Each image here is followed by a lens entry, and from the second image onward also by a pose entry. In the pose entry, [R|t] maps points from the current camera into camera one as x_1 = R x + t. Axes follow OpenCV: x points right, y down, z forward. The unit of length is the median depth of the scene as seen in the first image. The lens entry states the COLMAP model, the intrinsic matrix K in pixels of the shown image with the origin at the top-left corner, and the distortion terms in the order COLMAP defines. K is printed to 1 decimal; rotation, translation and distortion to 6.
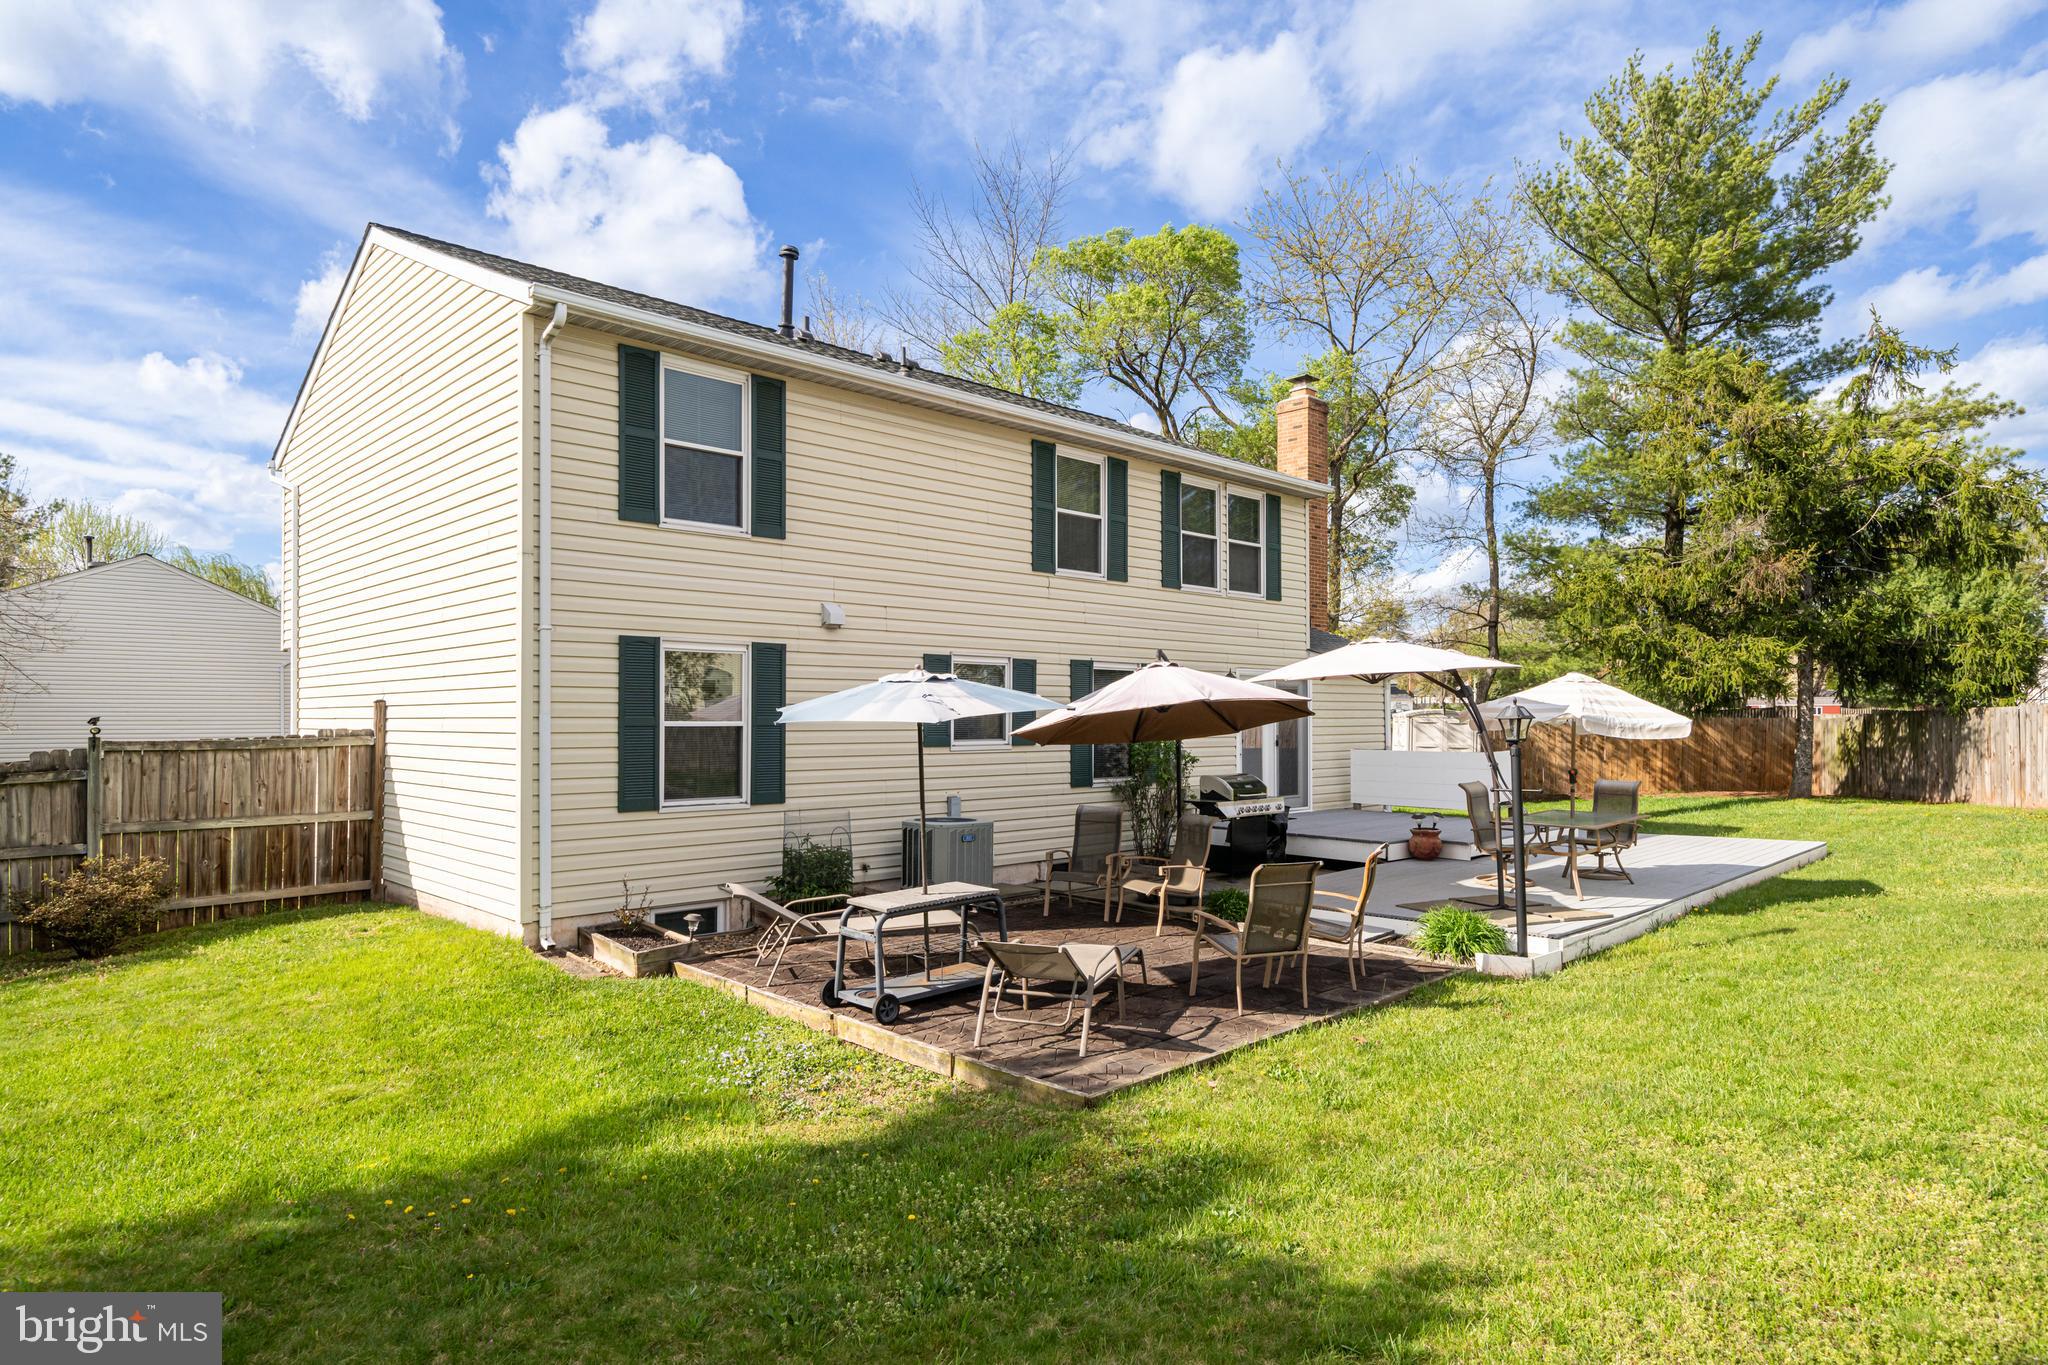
lens RADIAL K [[1154.3, 0, 1012.1], [0, 1154.3, 689.6], [0, 0, 1]] dist [0.005454, 0.000660]
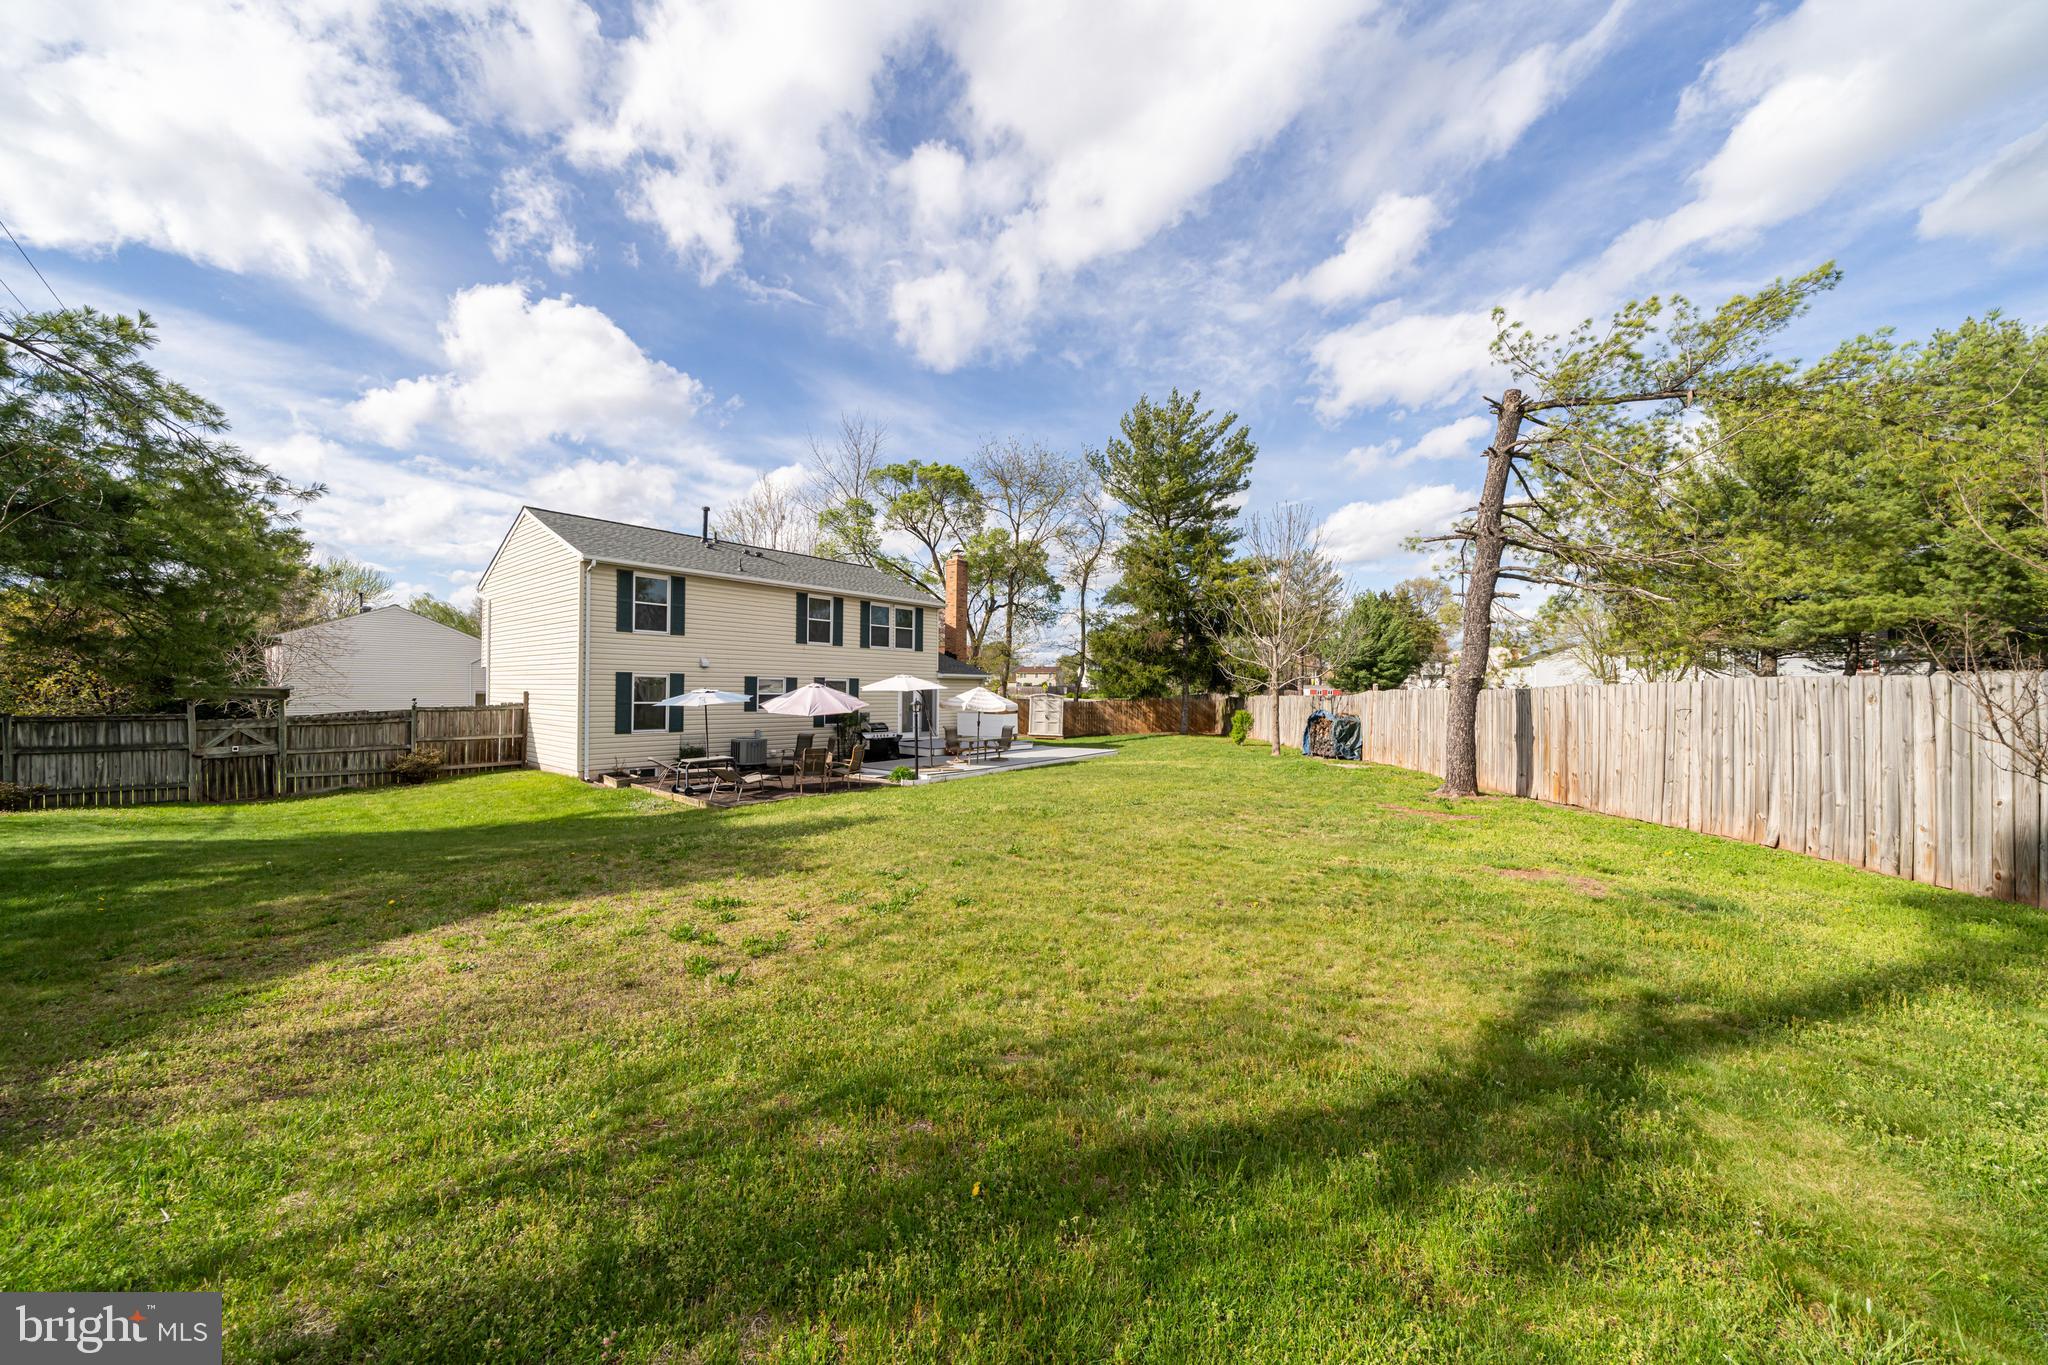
lens RADIAL K [[713.9, 0, 1026.2], [0, 713.9, 676.7], [0, 0, 1]] dist [-0.000231, 0.000039]
pose [[0.993751, 0.013213, 0.110838, 0.402325], [-0.014015, 0.999881, 0.006459, -0.051766], [-0.110739, -0.007972, 0.993818, -0.737438]]
